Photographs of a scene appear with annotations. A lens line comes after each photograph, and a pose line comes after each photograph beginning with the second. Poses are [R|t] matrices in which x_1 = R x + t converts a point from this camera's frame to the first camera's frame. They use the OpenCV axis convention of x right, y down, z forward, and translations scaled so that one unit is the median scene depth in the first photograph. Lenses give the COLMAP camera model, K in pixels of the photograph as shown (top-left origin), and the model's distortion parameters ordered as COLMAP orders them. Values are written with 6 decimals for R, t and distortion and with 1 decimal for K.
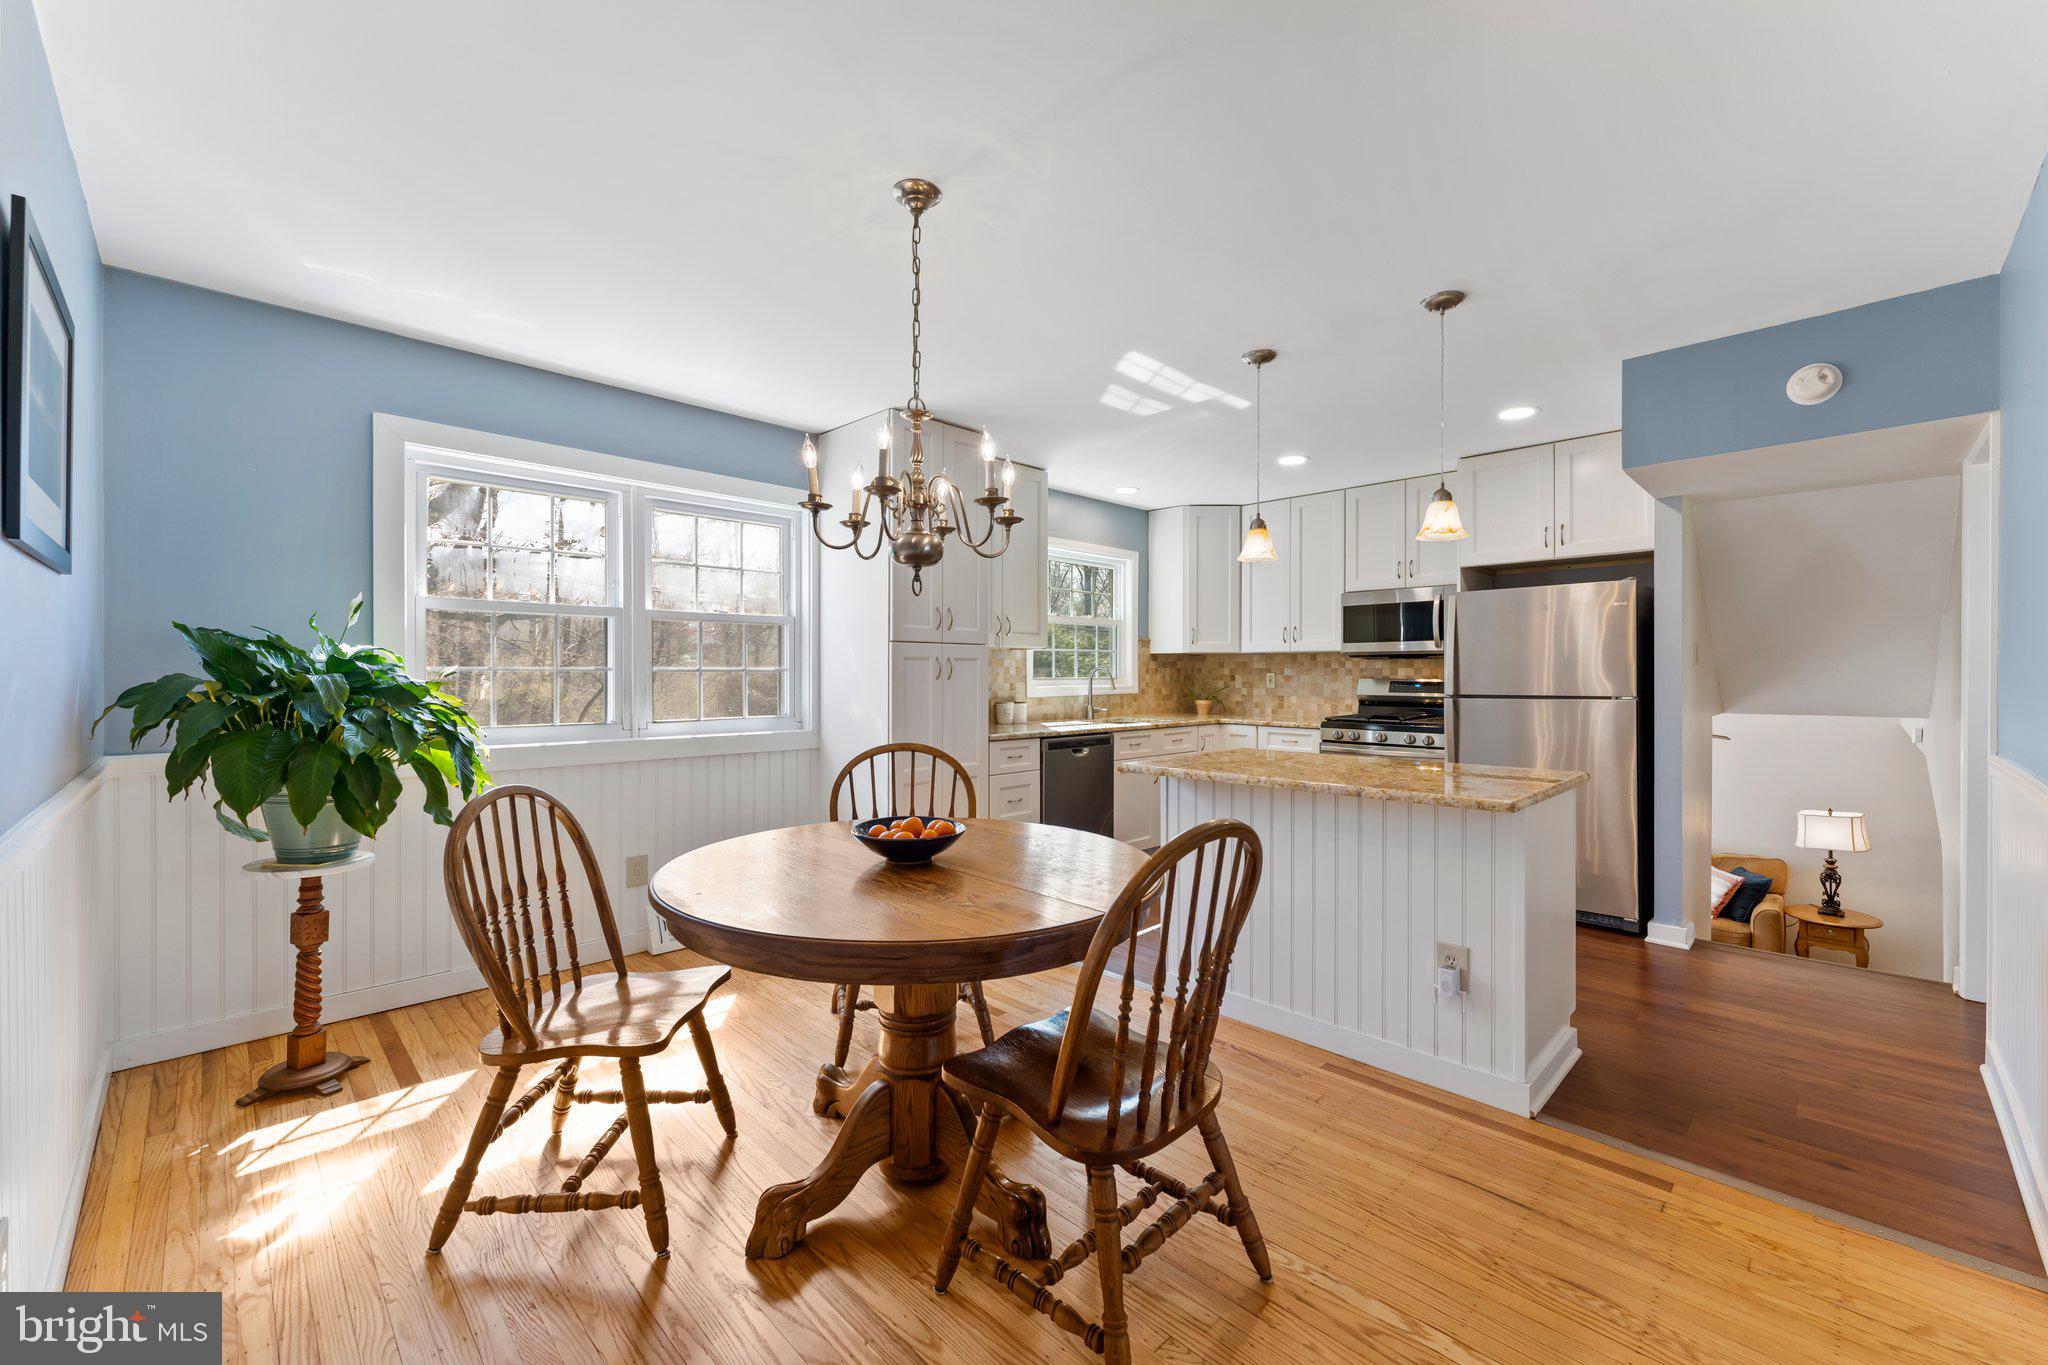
lens RADIAL K [[825.5, 0, 1014.6], [0, 825.5, 678.4], [0, 0, 1]] dist [-0.000050, 0.000045]
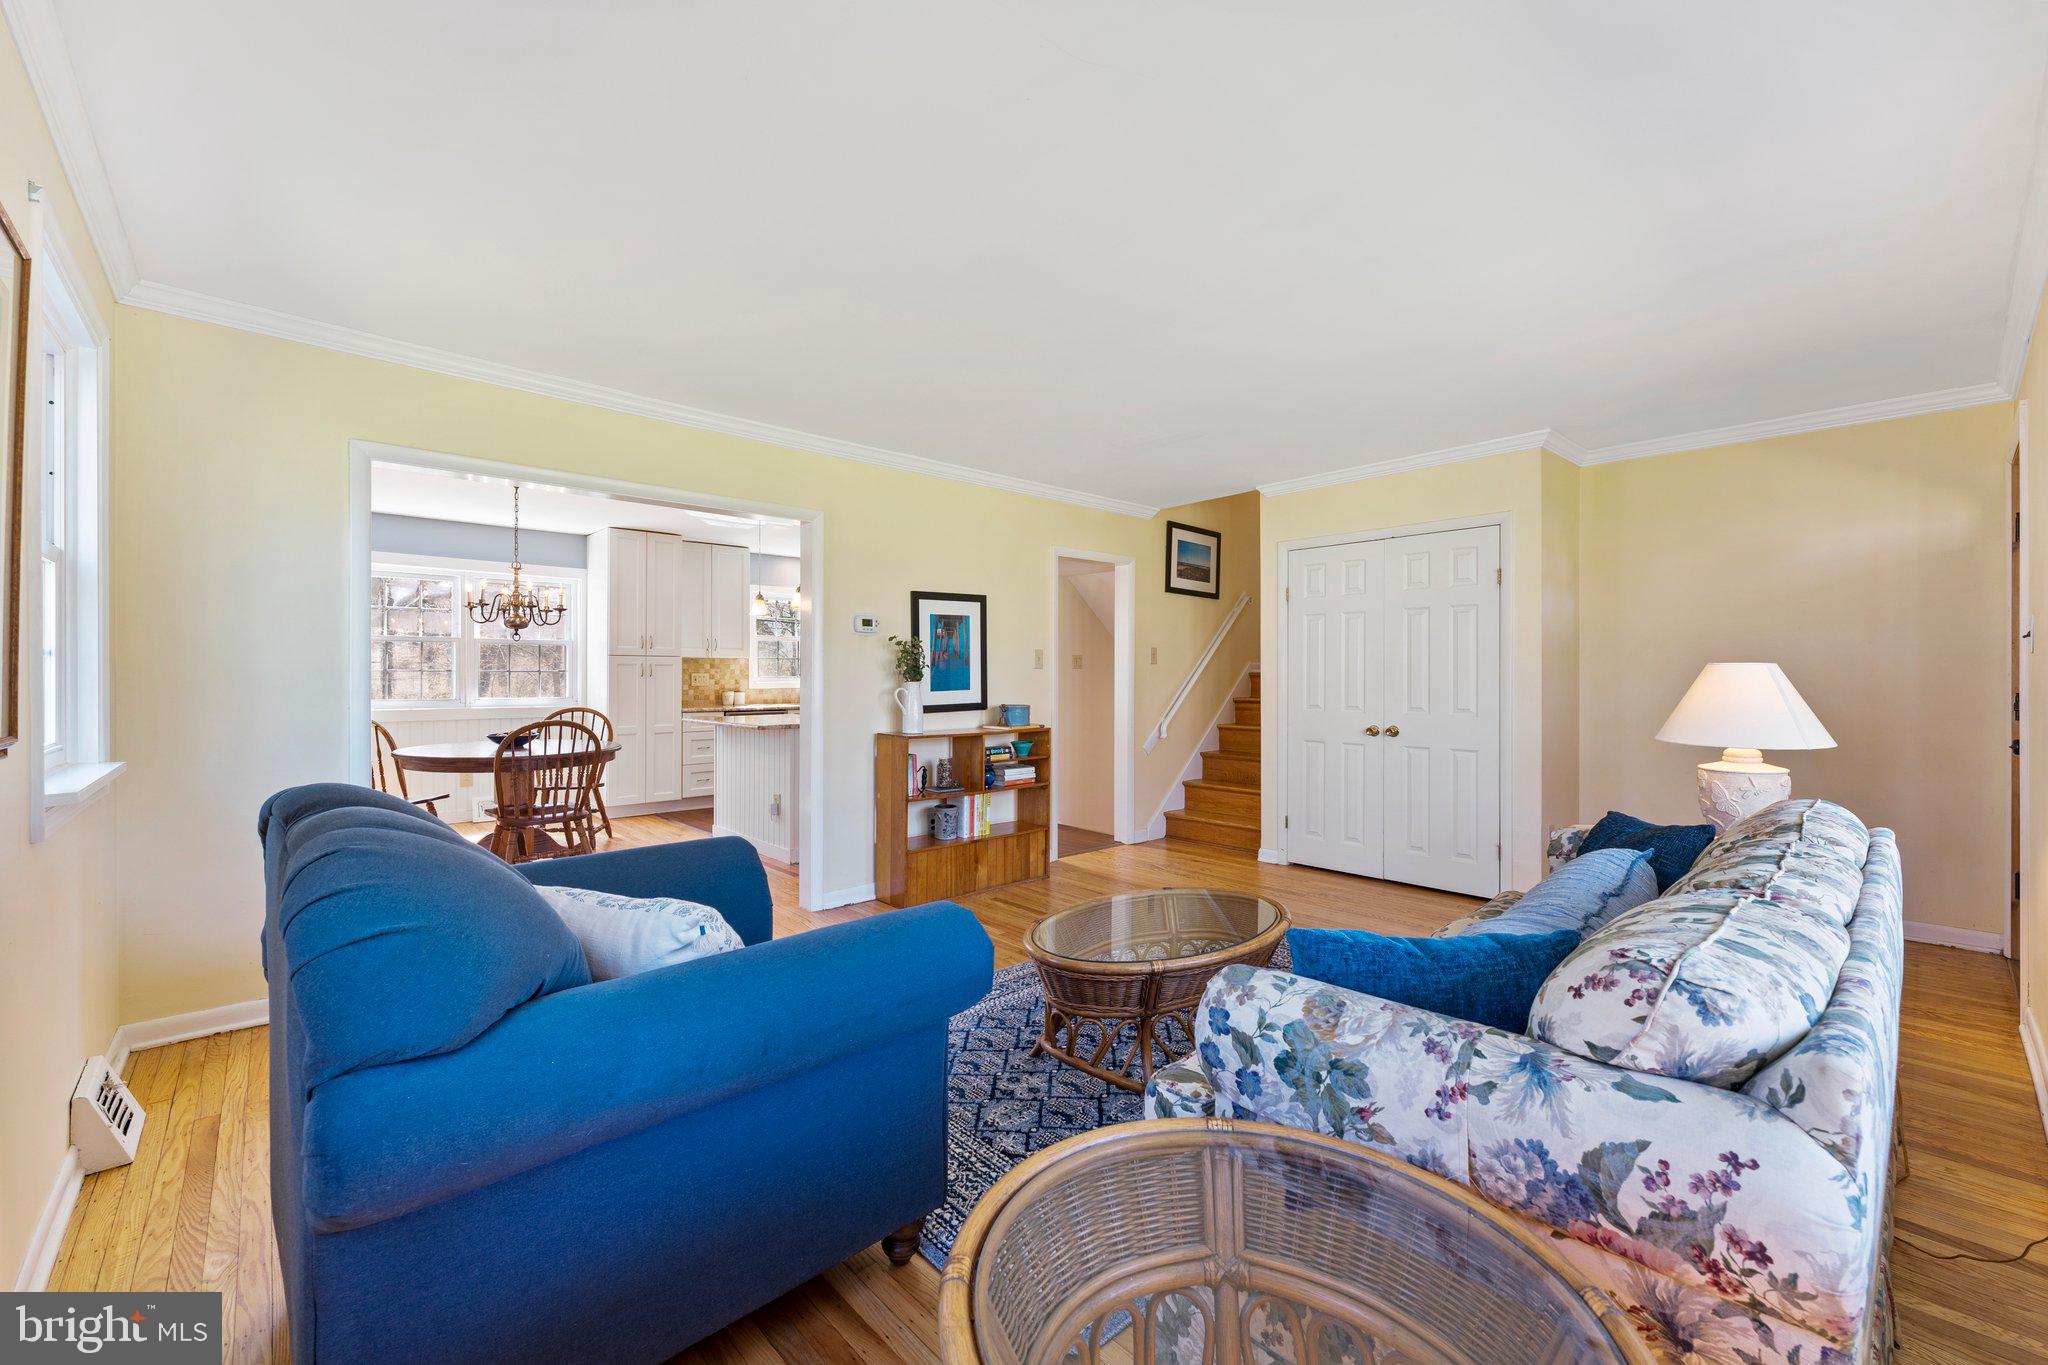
lens RADIAL K [[825.5, 0, 1009.4], [0, 825.5, 681.6], [0, 0, 1]] dist [-0.000050, 0.000045]
pose [[0.998965, -0.004451, -0.045271, 0.585784], [0.004517, 0.999989, 0.001365, 0.009694], [0.045264, -0.001568, 0.998974, -0.558743]]
